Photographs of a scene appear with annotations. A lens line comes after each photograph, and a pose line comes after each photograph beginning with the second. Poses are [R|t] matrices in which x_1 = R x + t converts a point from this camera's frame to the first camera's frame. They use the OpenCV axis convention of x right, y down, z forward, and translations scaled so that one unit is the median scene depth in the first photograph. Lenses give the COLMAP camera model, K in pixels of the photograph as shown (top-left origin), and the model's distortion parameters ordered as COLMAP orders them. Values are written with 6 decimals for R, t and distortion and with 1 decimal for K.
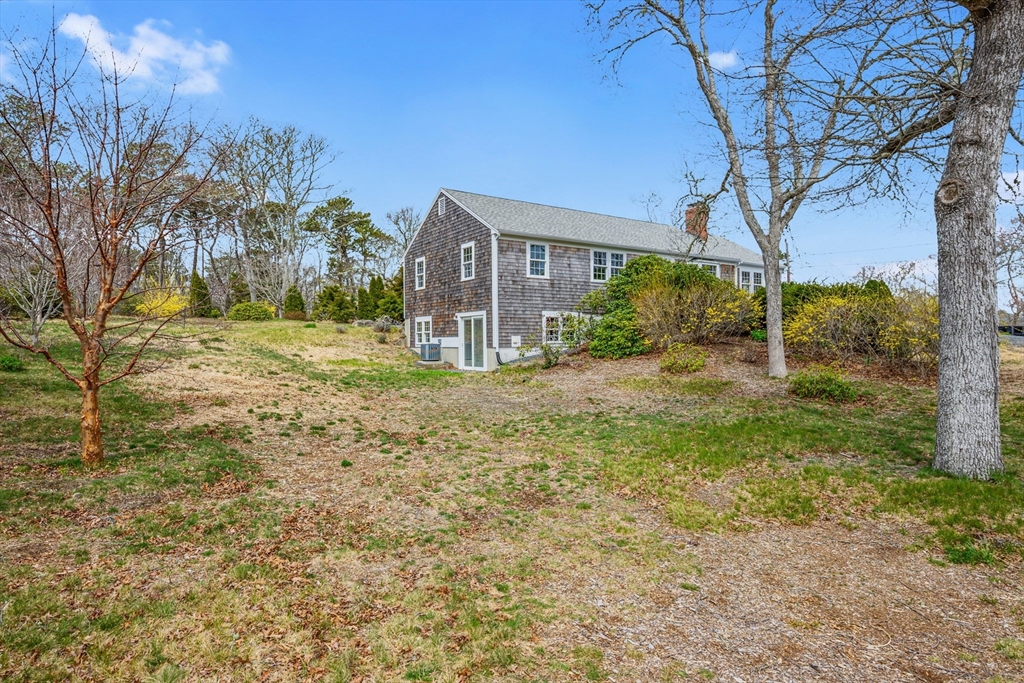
lens RADIAL K [[565.2, 0, 518.0], [0, 565.2, 344.9], [0, 0, 1]] dist [-0.001623, 0.000572]
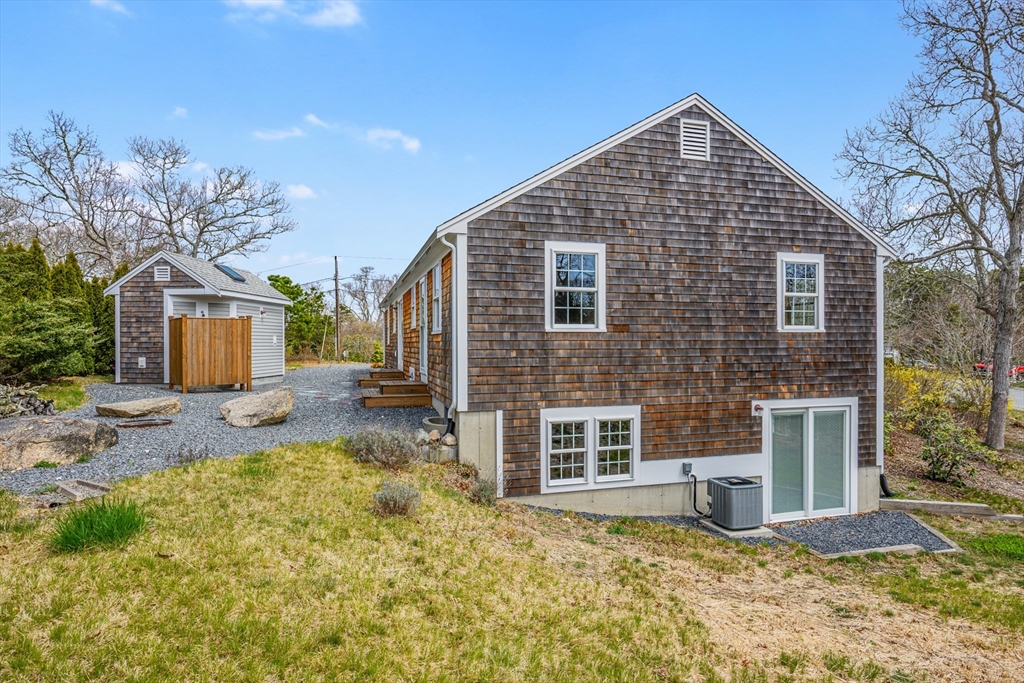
lens RADIAL K [[565.2, 0, 518.0], [0, 565.2, 344.9], [0, 0, 1]] dist [-0.001623, 0.000572]
pose [[0.301091, 0.001482, 0.953594, -0.597770], [0.005813, 0.999977, -0.003389, -0.100612], [-0.953578, 0.006564, 0.301075, 1.054469]]
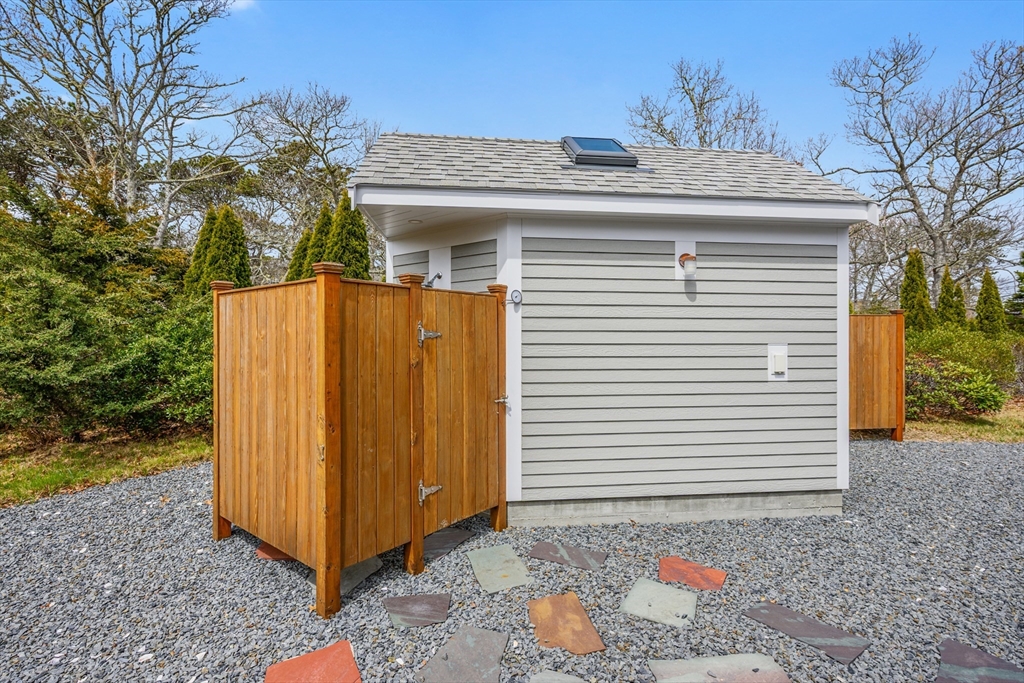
lens RADIAL K [[478.6, 0, 512.0], [0, 478.6, 341.5], [0, 0, 1]] dist [0.000490, 0.000113]
pose [[0.989970, 0.006091, -0.141149, 0.002236], [-0.006014, 0.999981, 0.000977, -0.119027], [0.141153, -0.000119, 0.989988, 1.438794]]
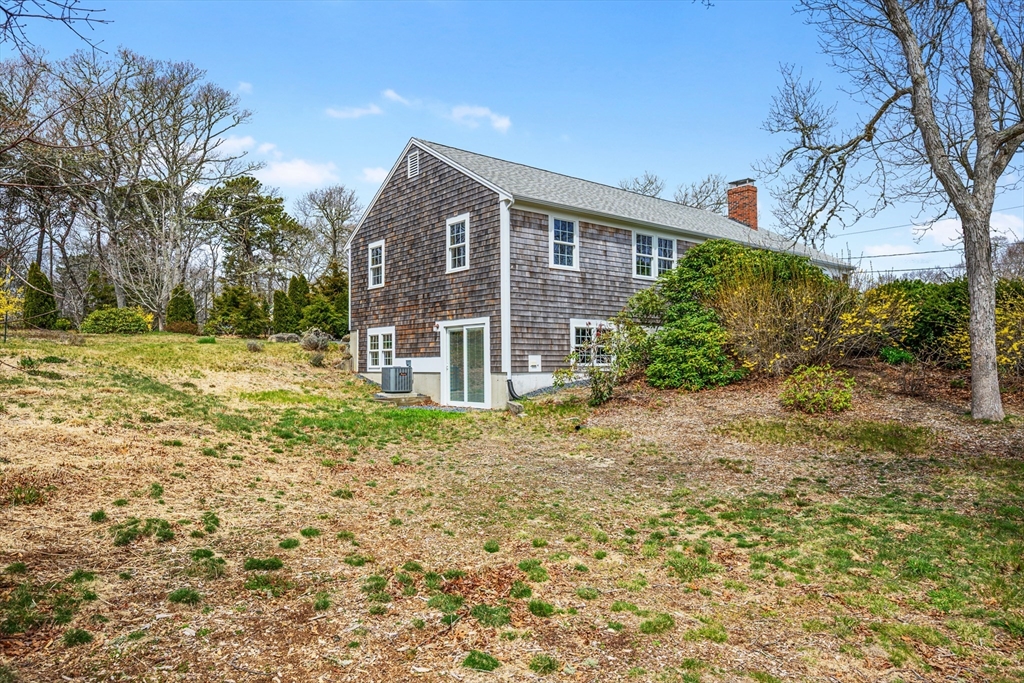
lens RADIAL K [[668.1, 0, 515.2], [0, 668.1, 348.1], [0, 0, 1]] dist [0.001373, 0.000180]
pose [[0.995592, 0.004108, 0.093697, -0.092076], [-0.001066, 0.999471, -0.032499, 0.001037], [-0.093781, 0.032256, 0.995070, 0.206442]]
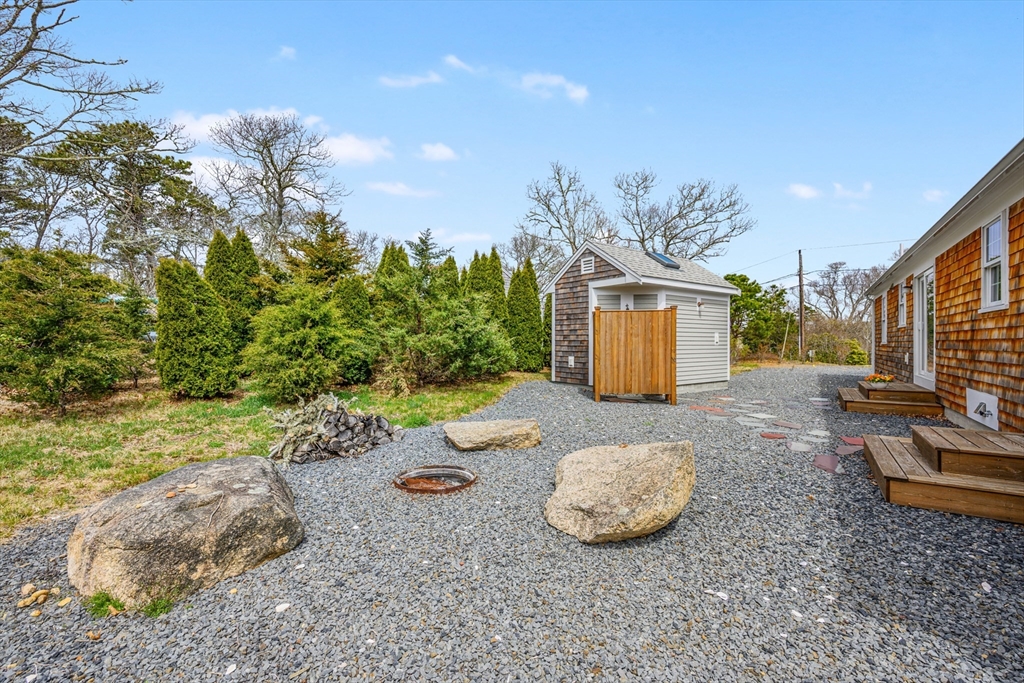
lens RADIAL K [[445.9, 0, 512.0], [0, 445.9, 341.5], [0, 0, 1]] dist [0.000572, 0.000036]
pose [[0.927994, 0.006634, 0.372536, -0.344244], [-0.003887, 0.999959, -0.008125, -0.103094], [-0.372575, 0.006092, 0.927982, 1.237664]]
